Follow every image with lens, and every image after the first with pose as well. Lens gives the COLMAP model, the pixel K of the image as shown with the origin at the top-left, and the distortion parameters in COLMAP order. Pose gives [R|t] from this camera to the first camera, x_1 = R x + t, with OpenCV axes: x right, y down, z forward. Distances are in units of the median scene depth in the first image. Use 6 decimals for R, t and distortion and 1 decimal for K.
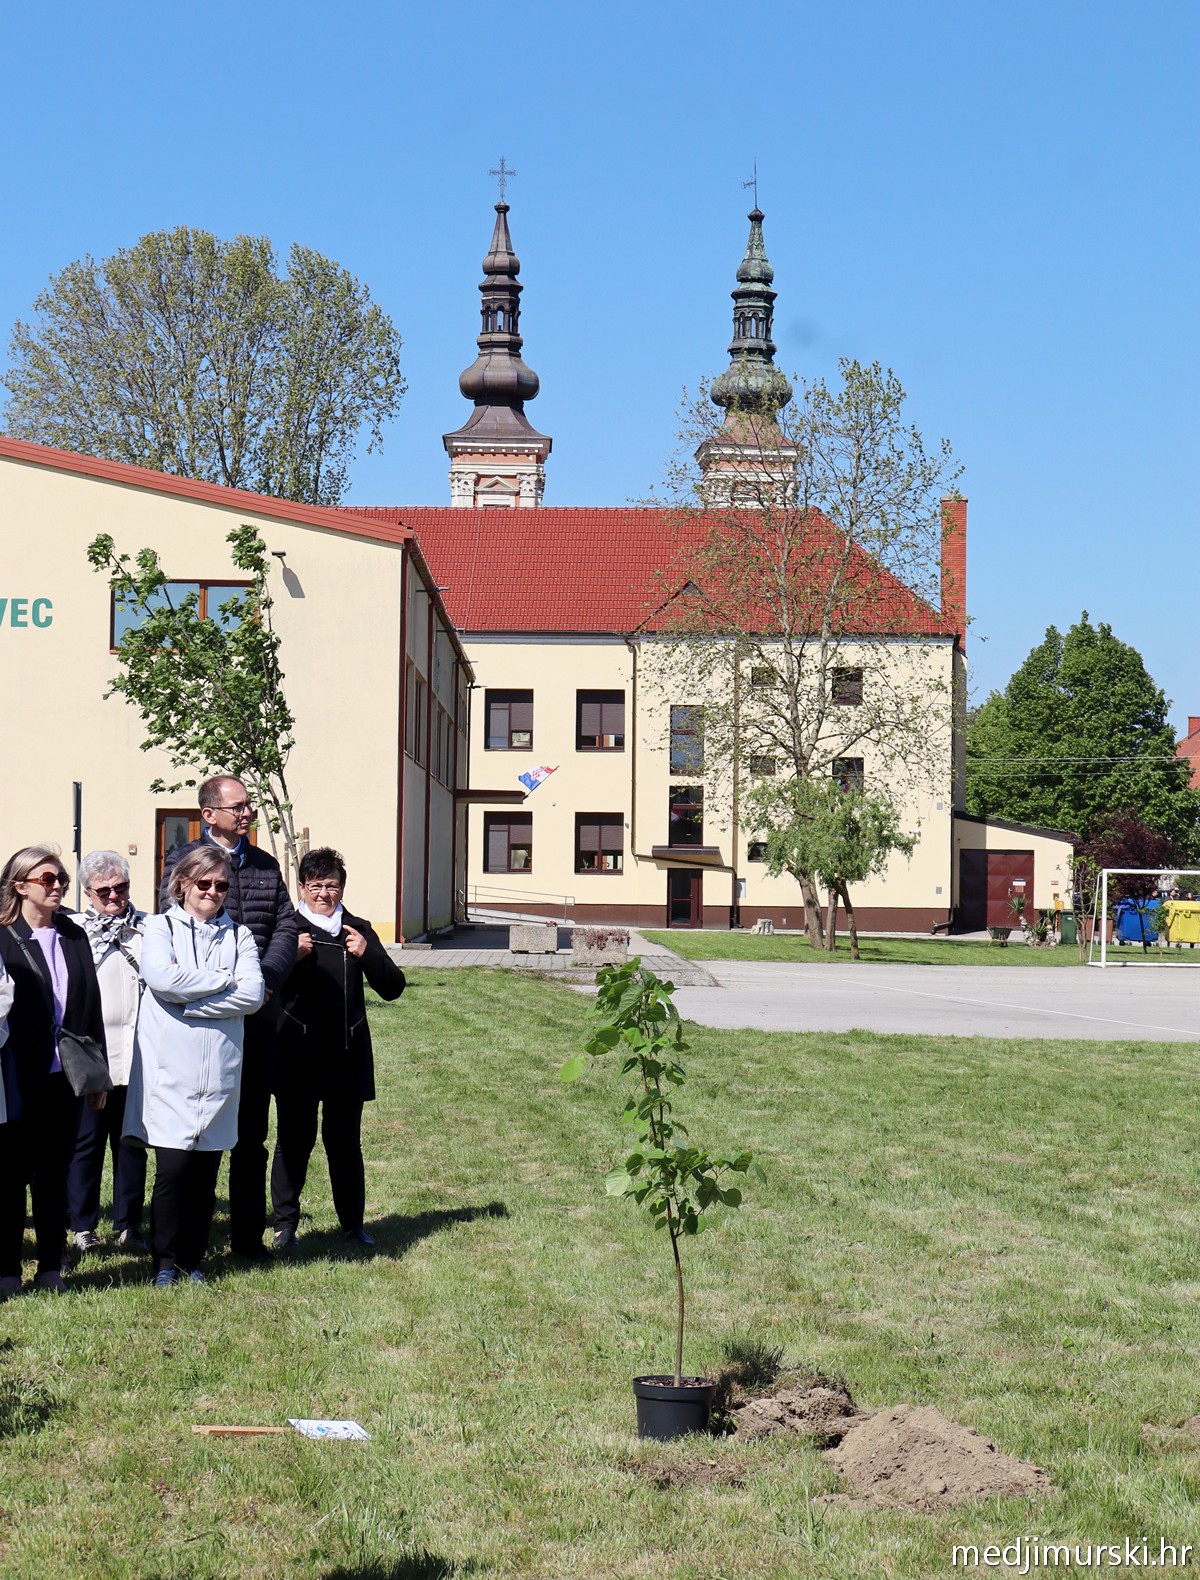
lens RADIAL K [[3603.7, 0, 604.5], [0, 3603.7, 796.5], [0, 0, 1]] dist [0.014751, 0.000000]
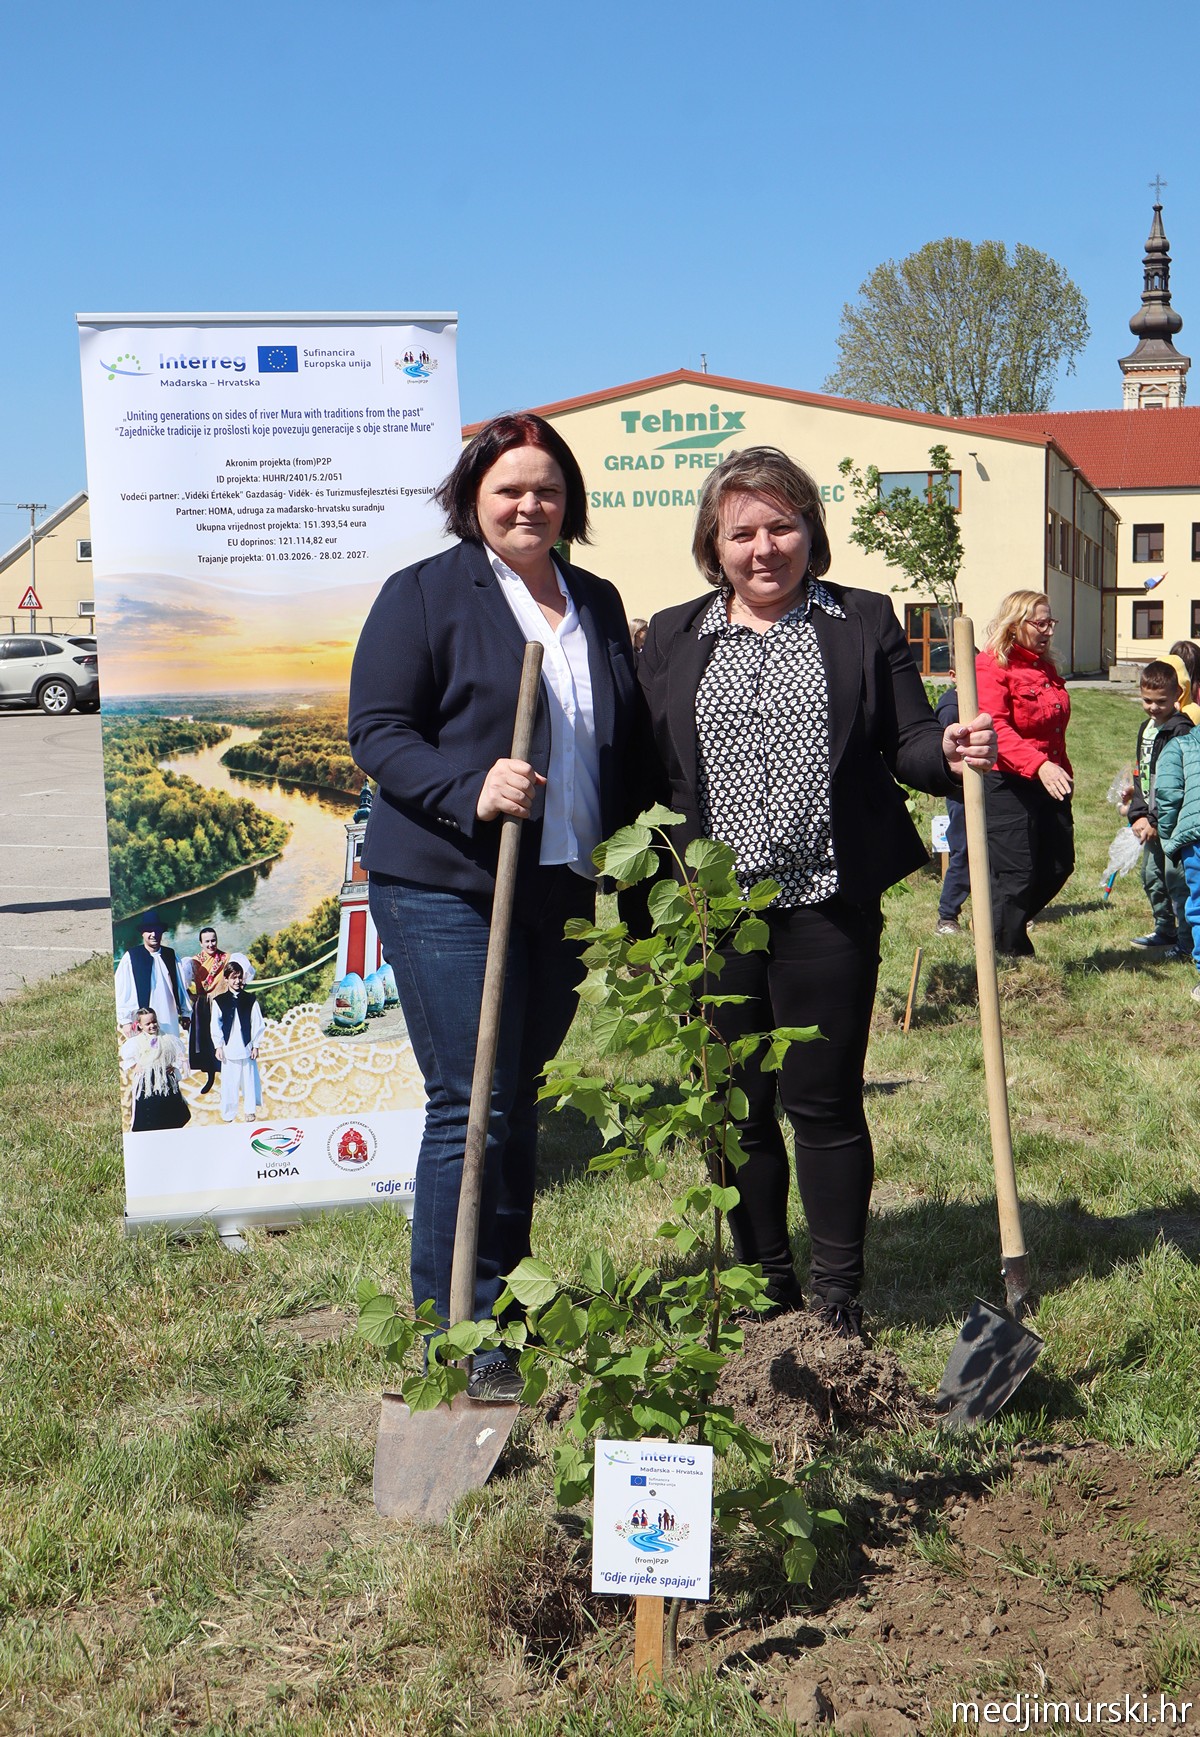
lens RADIAL K [[2327.7, 0, 595.4], [0, 2327.7, 867.3], [0, 0, 1]] dist [0.035189, 0.000000]
pose [[0.961701, 0.006234, -0.274029, 0.022259], [0.025011, 0.993575, 0.110377, 0.001135], [0.272956, -0.113003, 0.955366, -0.074852]]
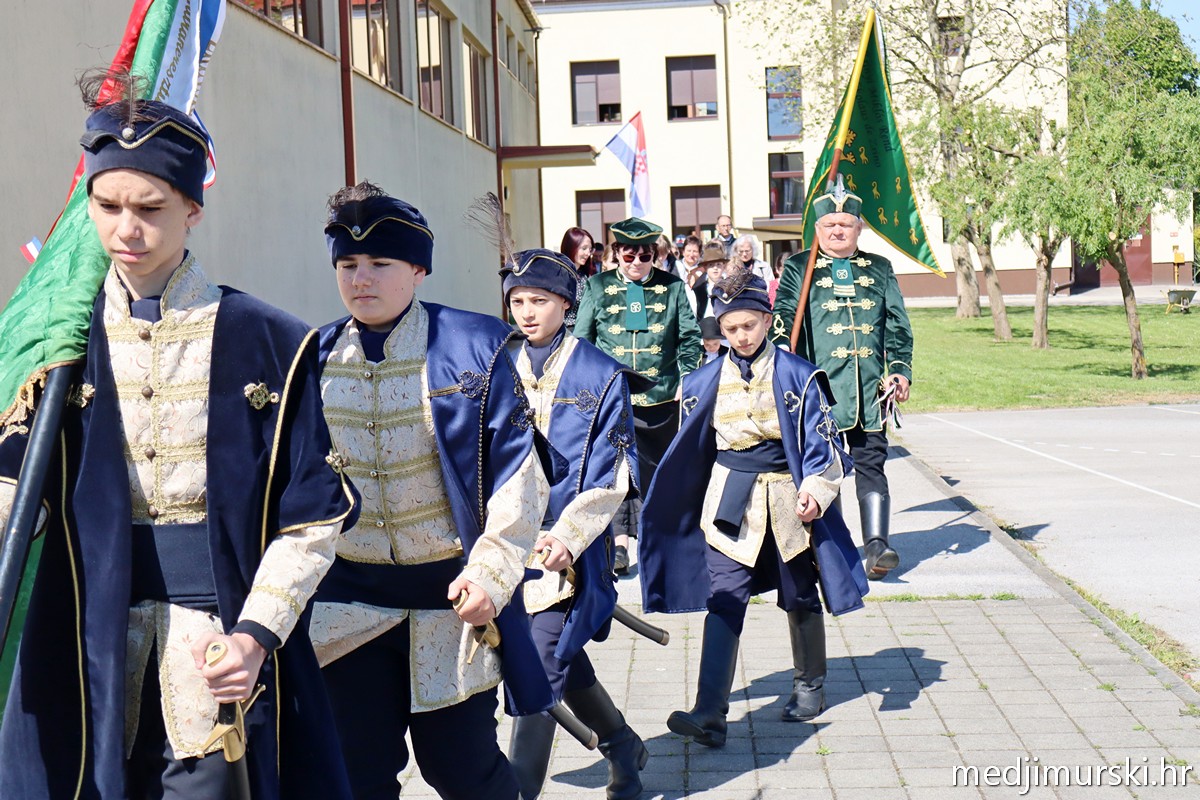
lens RADIAL K [[2215.9, 0, 612.6], [0, 2215.9, 409.1], [0, 0, 1]] dist [0.062638, 0.000000]
pose [[0.997987, -0.047203, -0.042351, -0.001102], [0.051007, 0.994286, 0.093772, 0.007210], [0.037682, -0.095744, 0.994692, 0.407063]]
